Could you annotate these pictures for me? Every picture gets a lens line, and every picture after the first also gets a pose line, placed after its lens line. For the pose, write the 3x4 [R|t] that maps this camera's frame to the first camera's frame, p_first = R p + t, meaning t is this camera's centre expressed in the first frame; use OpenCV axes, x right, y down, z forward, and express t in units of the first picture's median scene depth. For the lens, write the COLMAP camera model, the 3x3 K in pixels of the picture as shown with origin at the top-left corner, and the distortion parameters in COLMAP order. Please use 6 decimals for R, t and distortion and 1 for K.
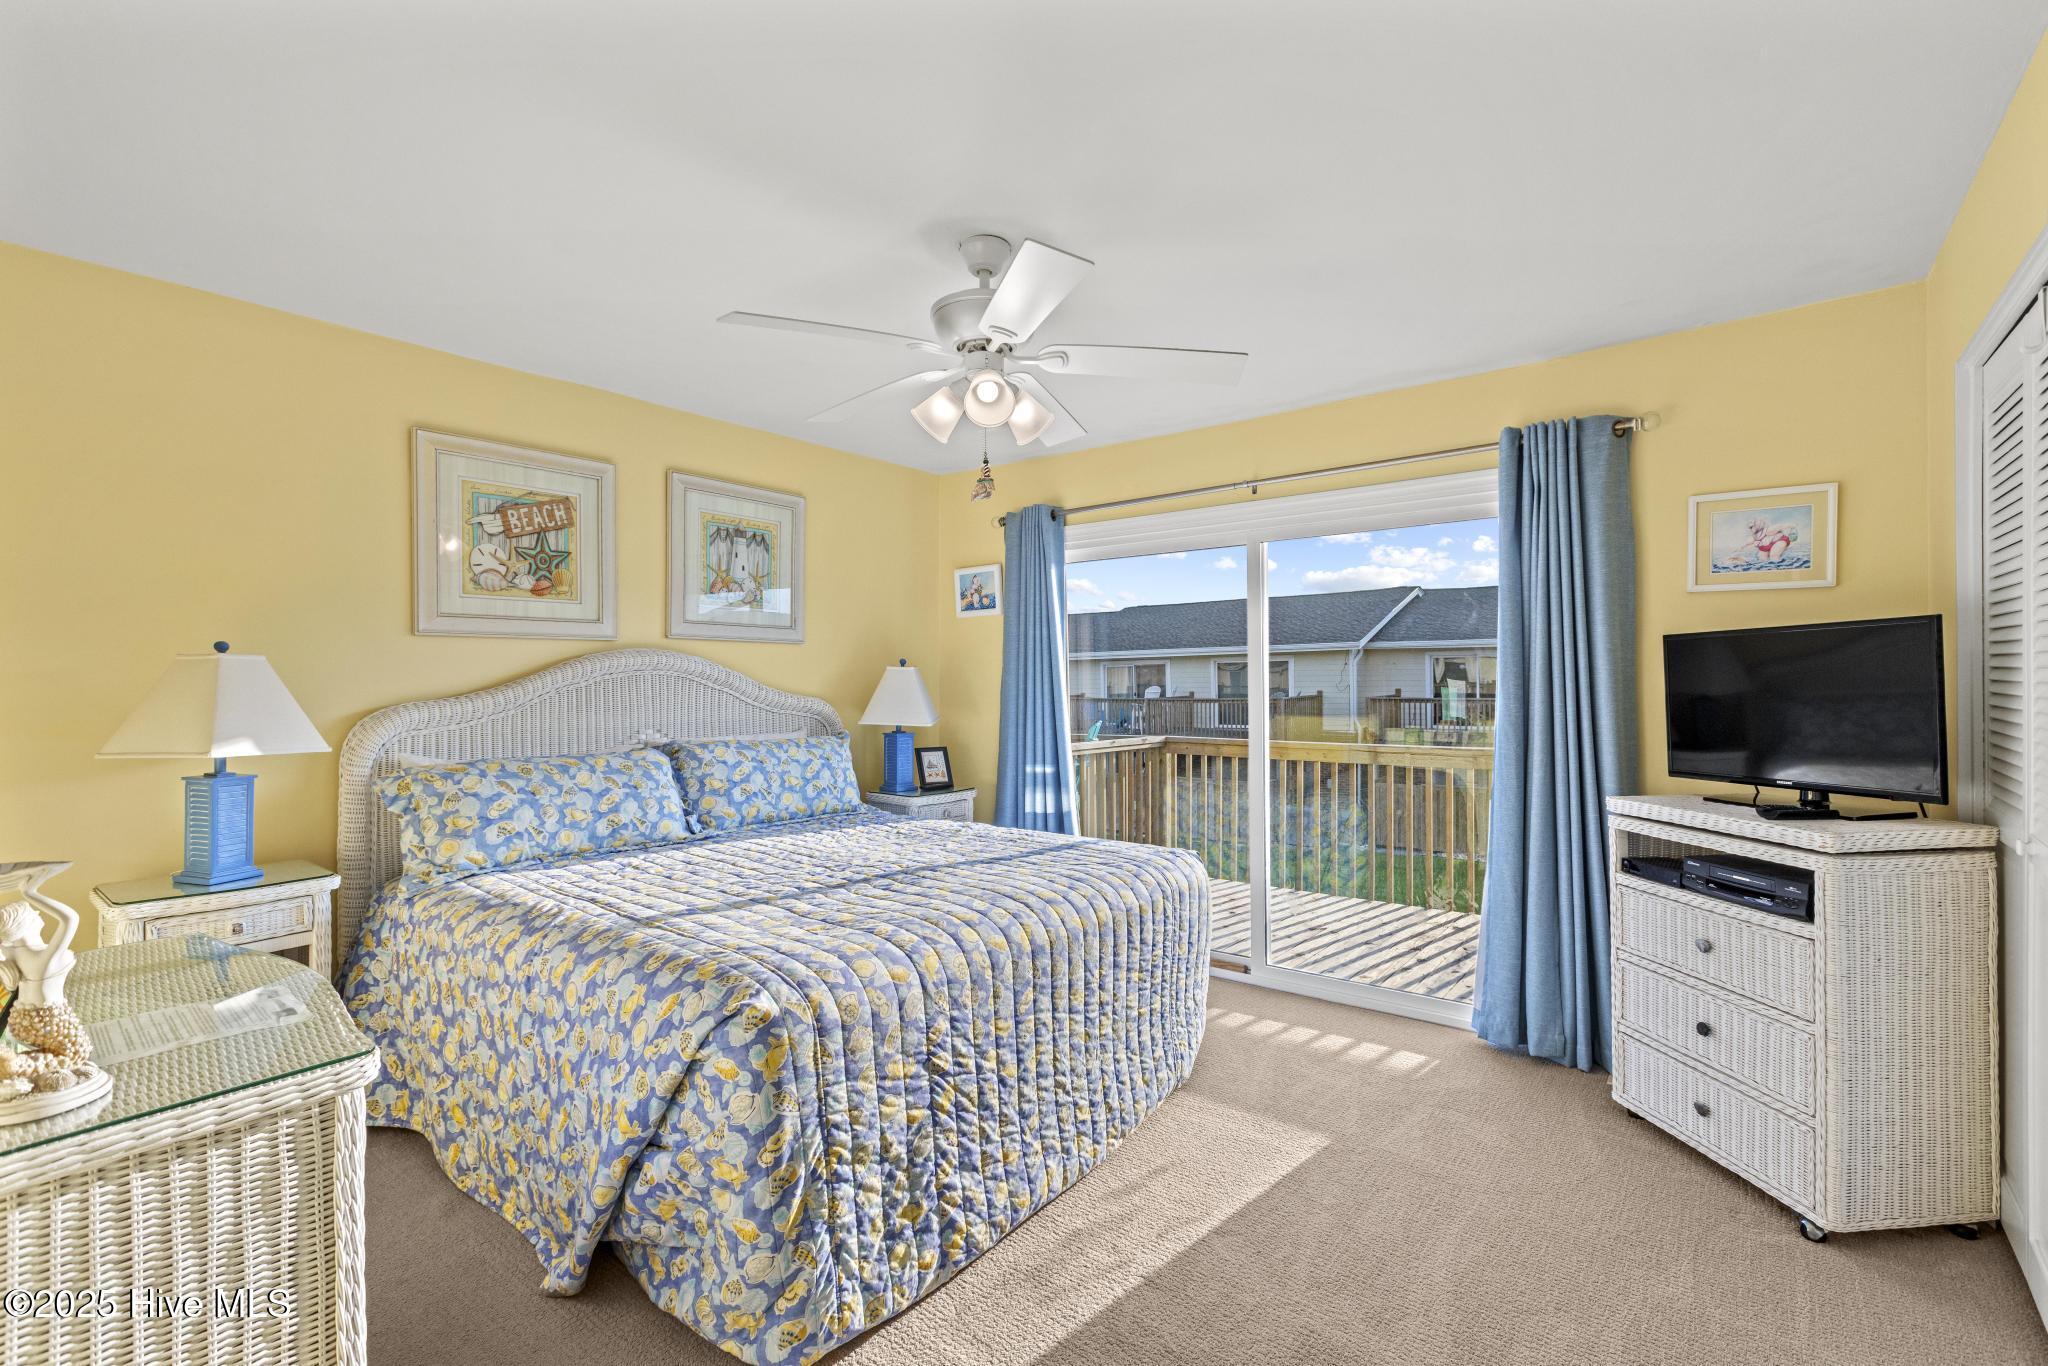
lens RADIAL K [[915.3, 0, 1013.6], [0, 915.3, 682.4], [0, 0, 1]] dist [-0.001805, -0.000579]
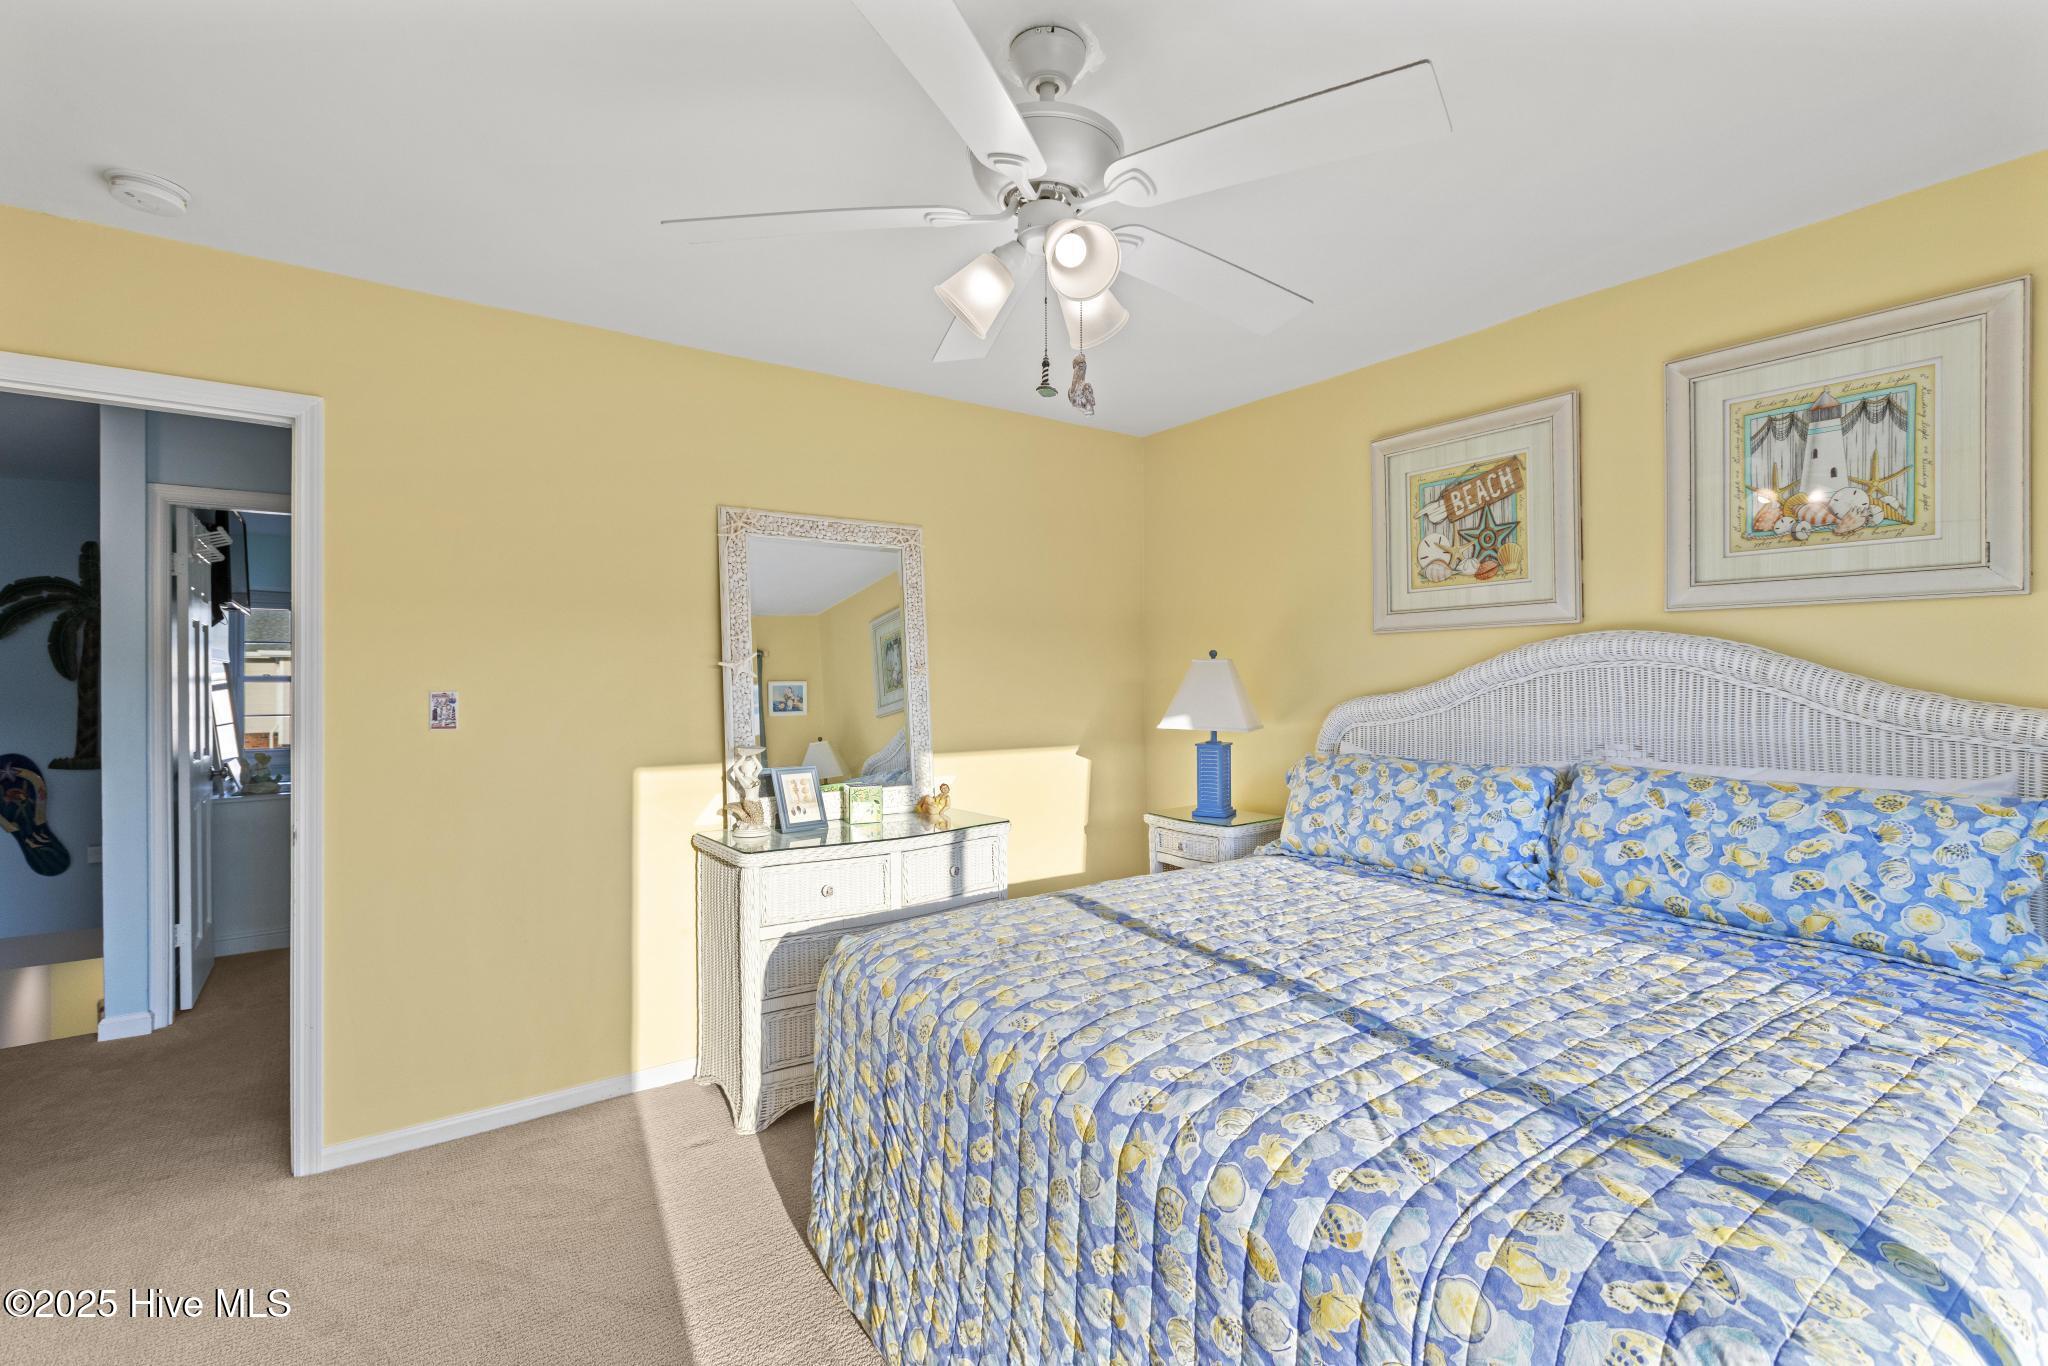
lens RADIAL K [[915.3, 0, 1030.5], [0, 915.3, 666.0], [0, 0, 1]] dist [-0.001805, -0.000579]
pose [[-0.263164, -0.009643, -0.964703, 0.460583], [0.004127, 0.999930, -0.011121, -0.003769], [0.964742, -0.006908, -0.263106, 0.842382]]
